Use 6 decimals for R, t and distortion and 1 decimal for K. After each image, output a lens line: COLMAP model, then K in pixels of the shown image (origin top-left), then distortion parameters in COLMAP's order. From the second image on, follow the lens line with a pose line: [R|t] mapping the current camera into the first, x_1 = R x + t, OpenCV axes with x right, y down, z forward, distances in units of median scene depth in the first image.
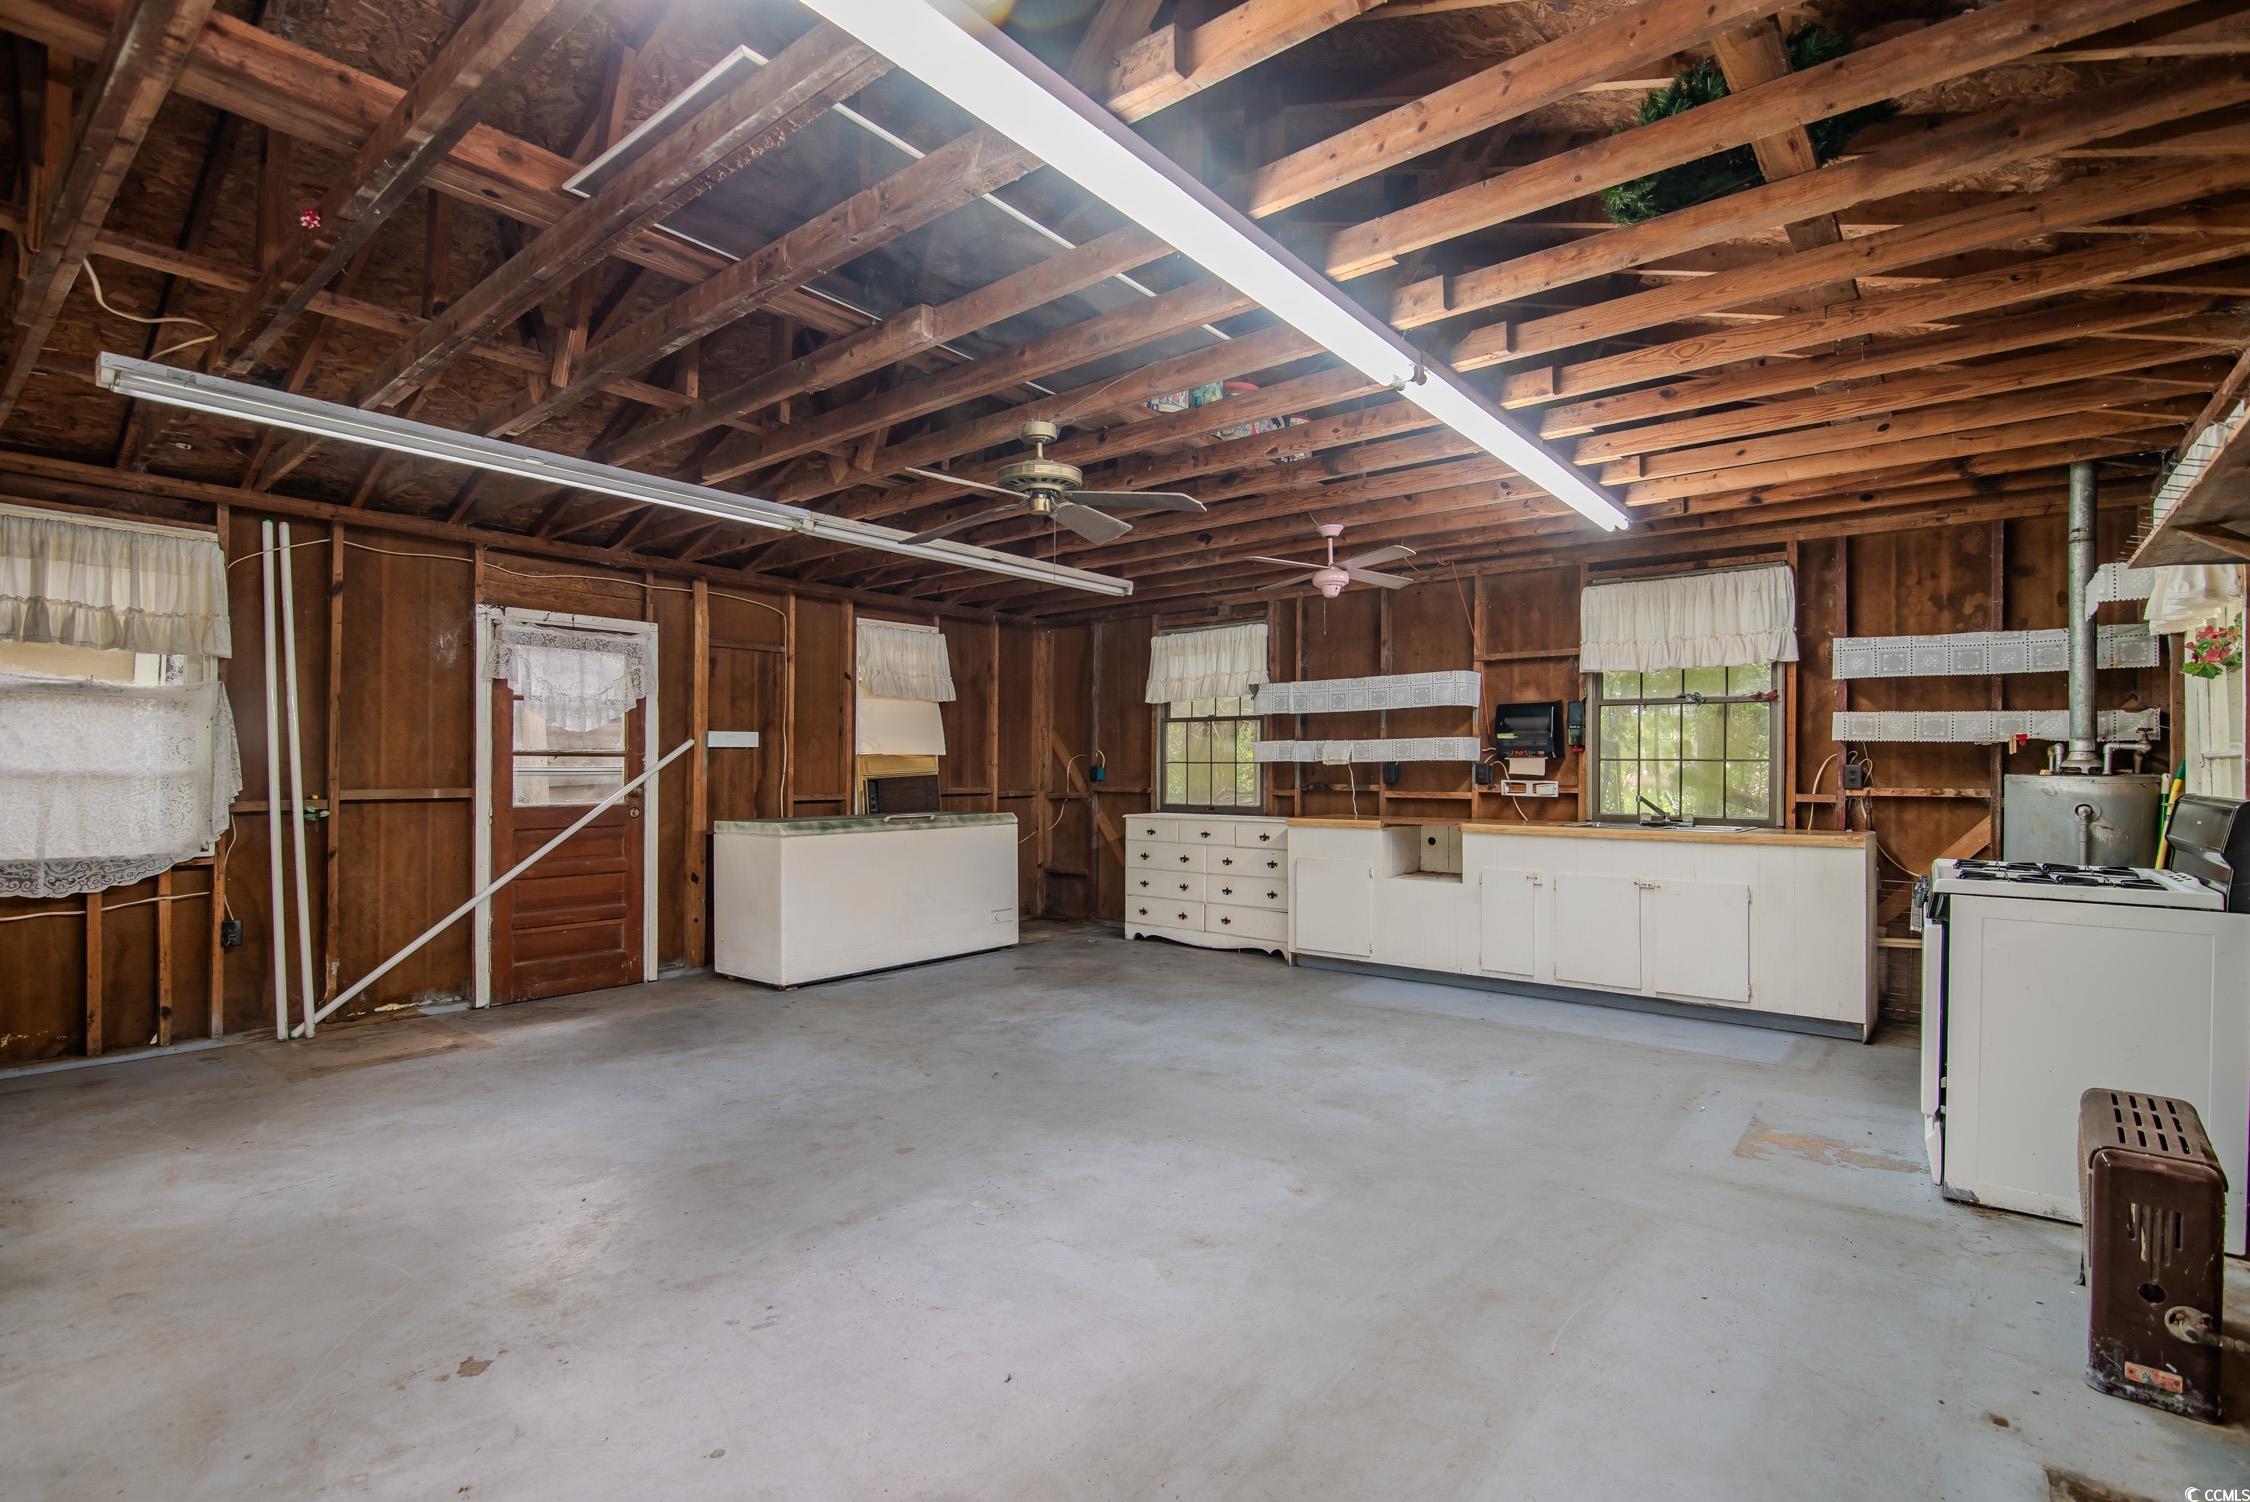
lens RADIAL K [[1064.9, 0, 1121.2], [0, 1064.9, 760.0], [0, 0, 1]] dist [-0.016531, 0.000110]
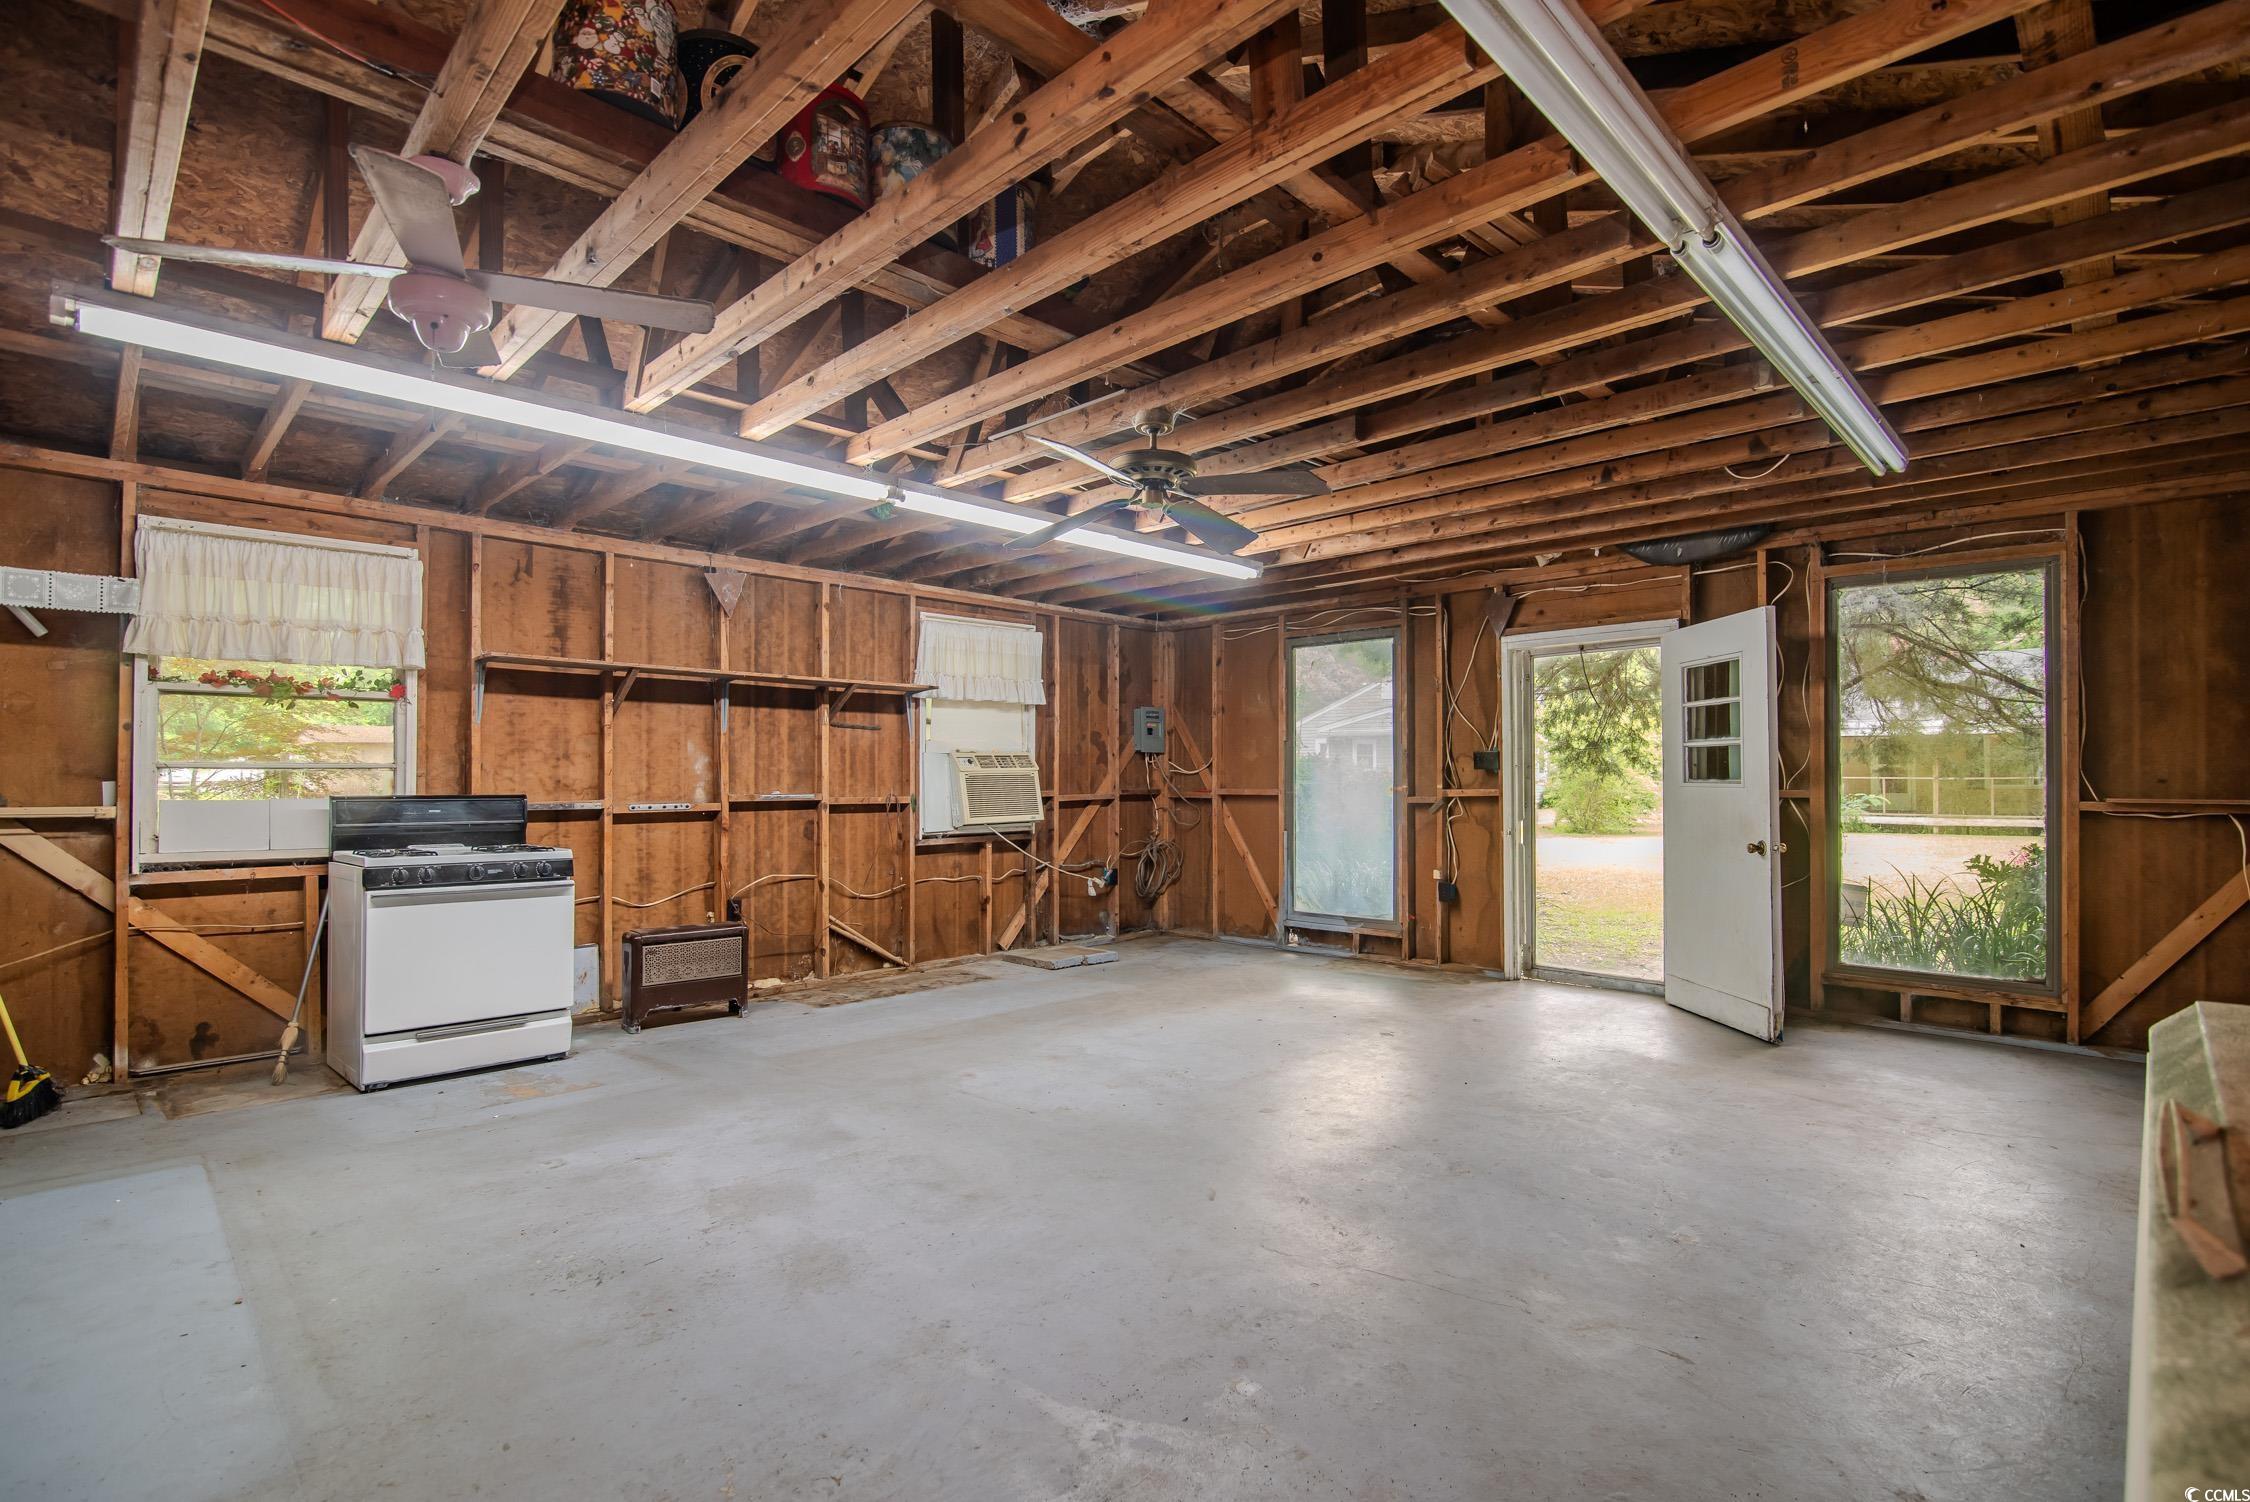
lens RADIAL K [[1064.9, 0, 1121.2], [0, 1064.9, 760.0], [0, 0, 1]] dist [-0.016531, 0.000110]
pose [[-0.995376, -0.003858, 0.095982, -0.134591], [-0.006529, 0.999600, -0.027534, 0.011421], [-0.095837, -0.028033, -0.995002, 1.871494]]
